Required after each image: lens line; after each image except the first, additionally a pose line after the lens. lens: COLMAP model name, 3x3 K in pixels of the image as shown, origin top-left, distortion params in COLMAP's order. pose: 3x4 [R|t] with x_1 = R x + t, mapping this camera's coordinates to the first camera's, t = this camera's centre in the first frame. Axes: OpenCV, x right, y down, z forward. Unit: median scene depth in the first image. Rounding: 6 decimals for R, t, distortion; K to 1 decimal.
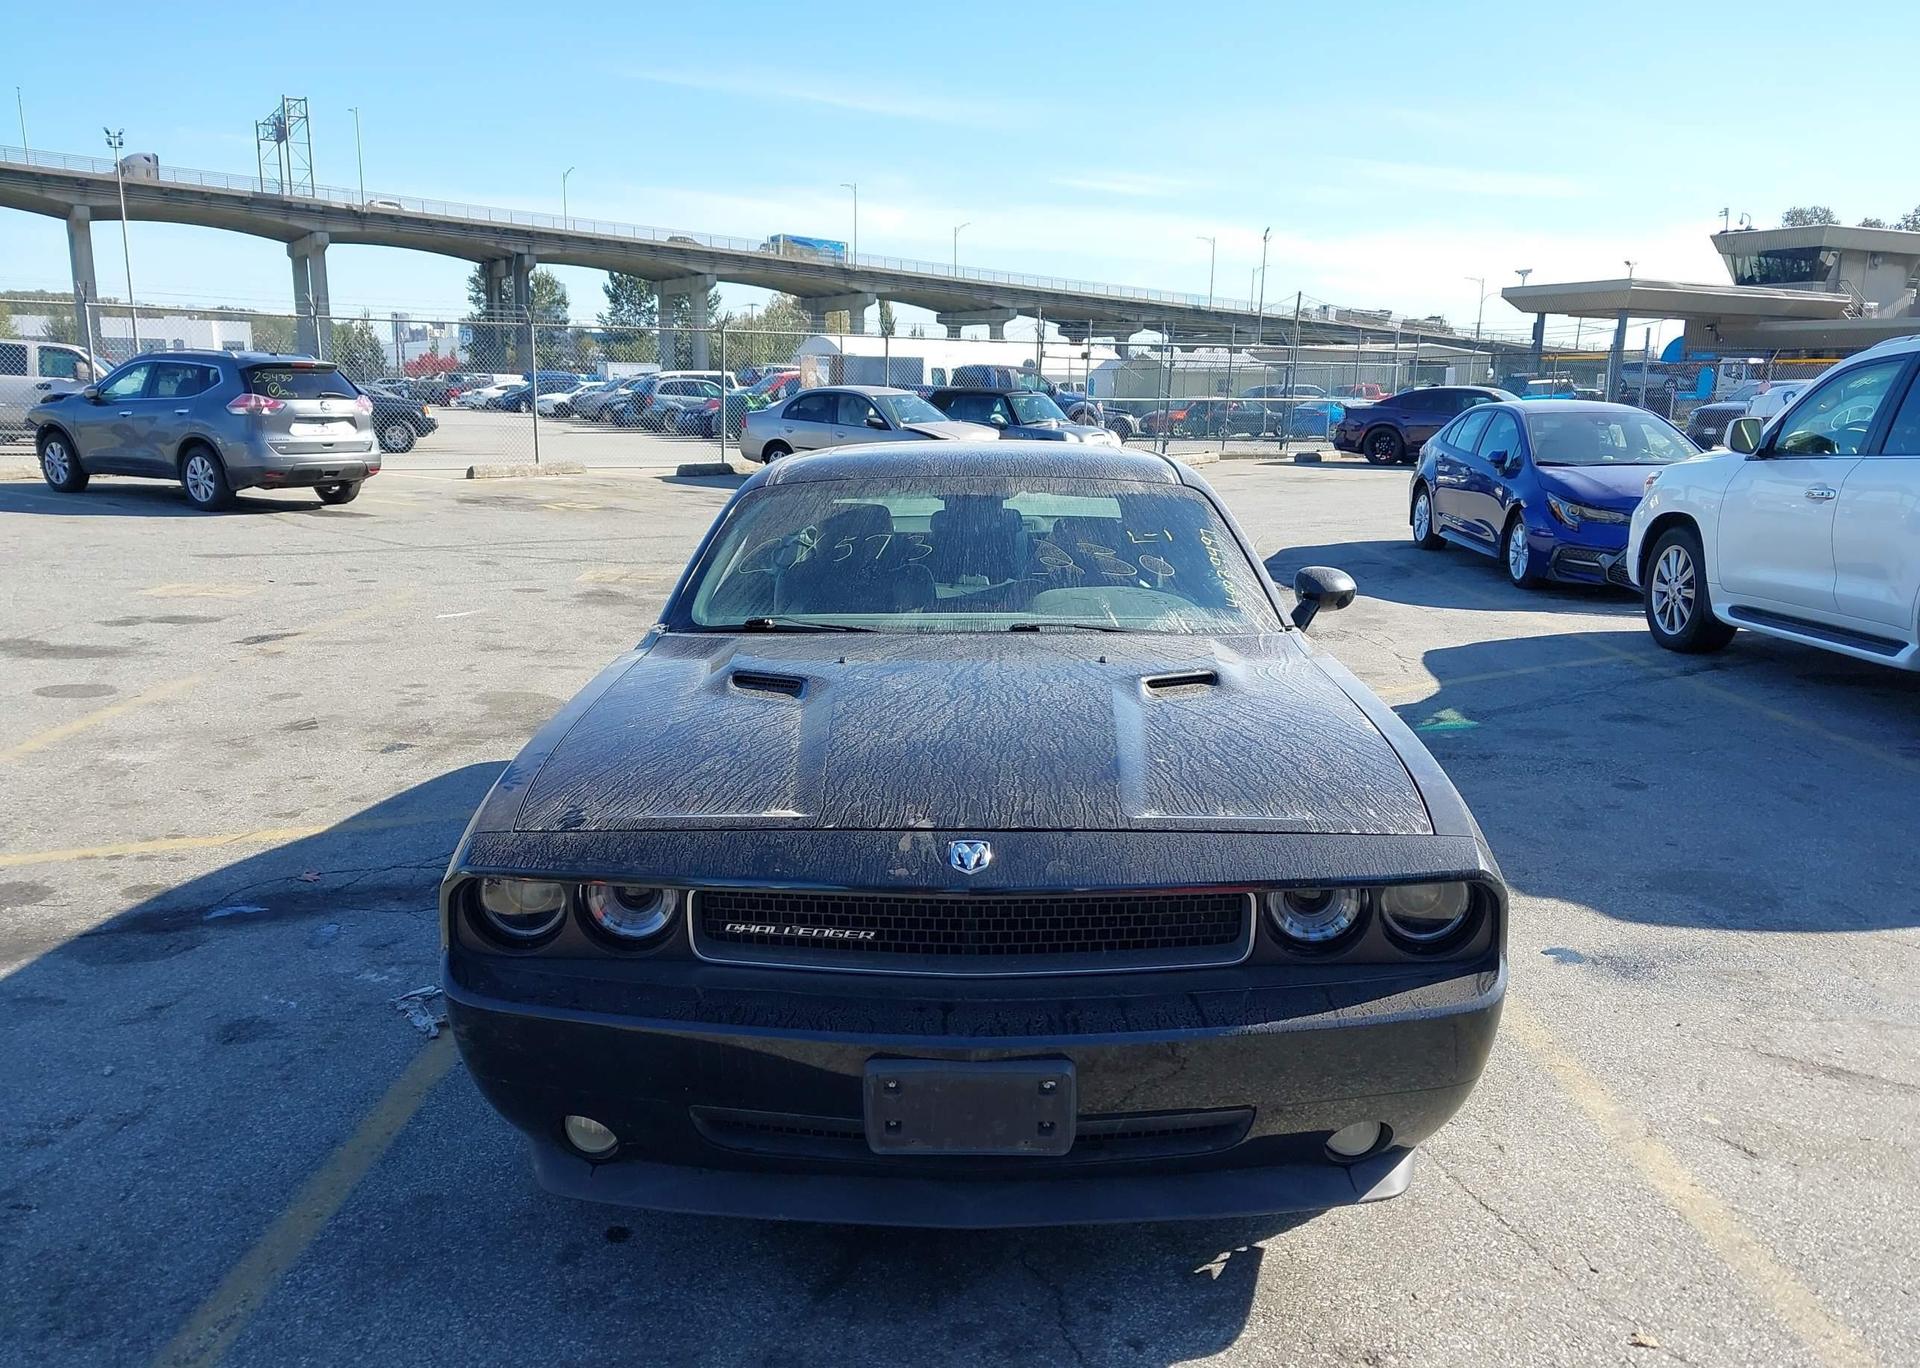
lens RADIAL K [[1519.2, 0, 964.0], [0, 1519.2, 689.3], [0, 0, 1]] dist [0.017096, -0.024184]
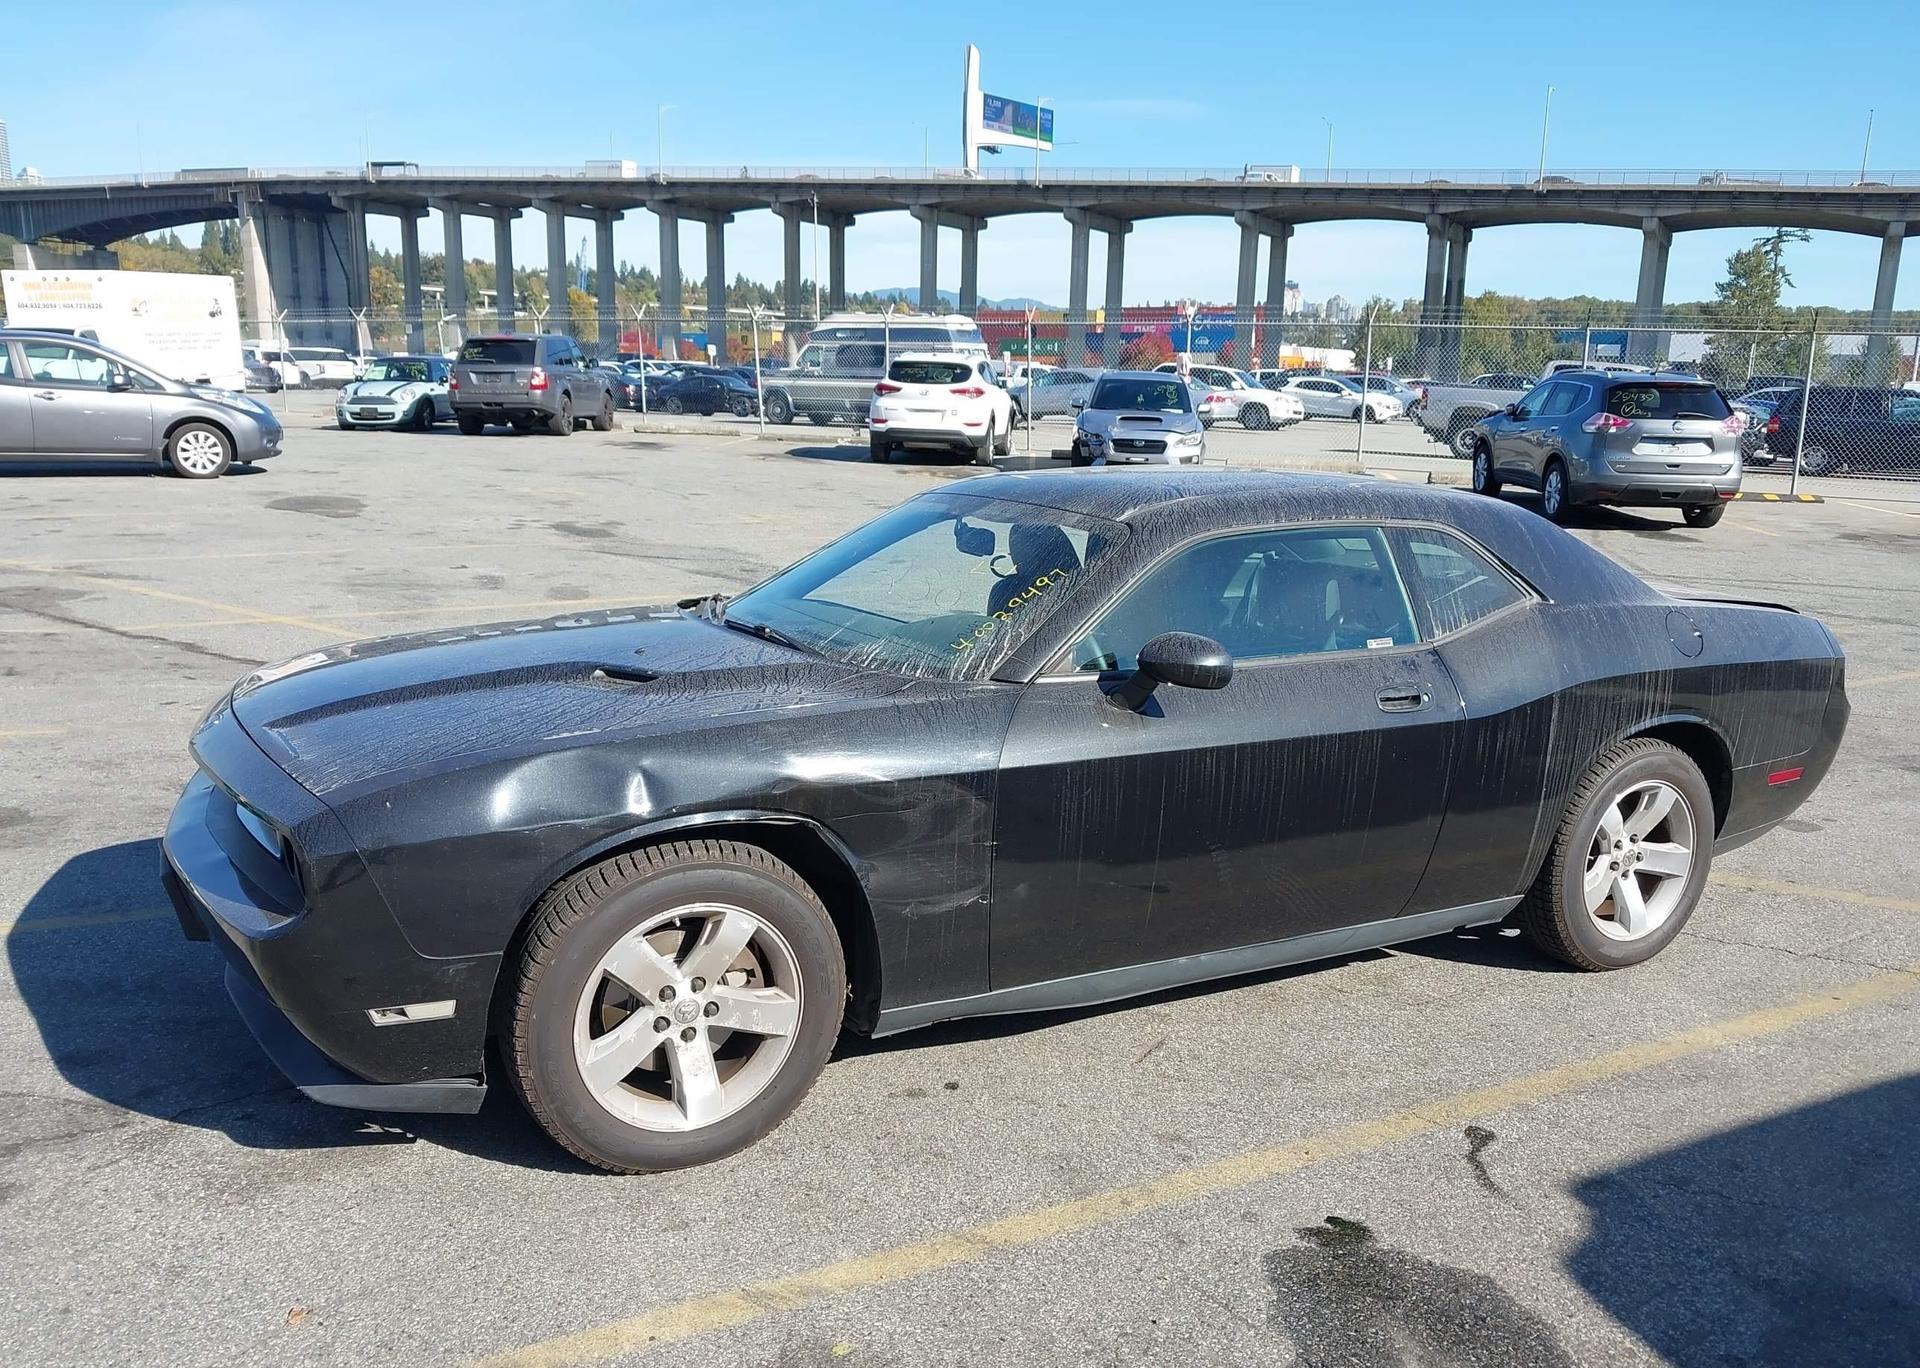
lens RADIAL K [[1519.2, 0, 959.7], [0, 1519.2, 699.7], [0, 0, 1]] dist [0.017096, -0.024184]
pose [[0.485340, 0.175112, -0.856610, 0.216871], [-0.179019, 0.978884, 0.098679, -0.026328], [0.855802, 0.105457, 0.506440, 0.120596]]
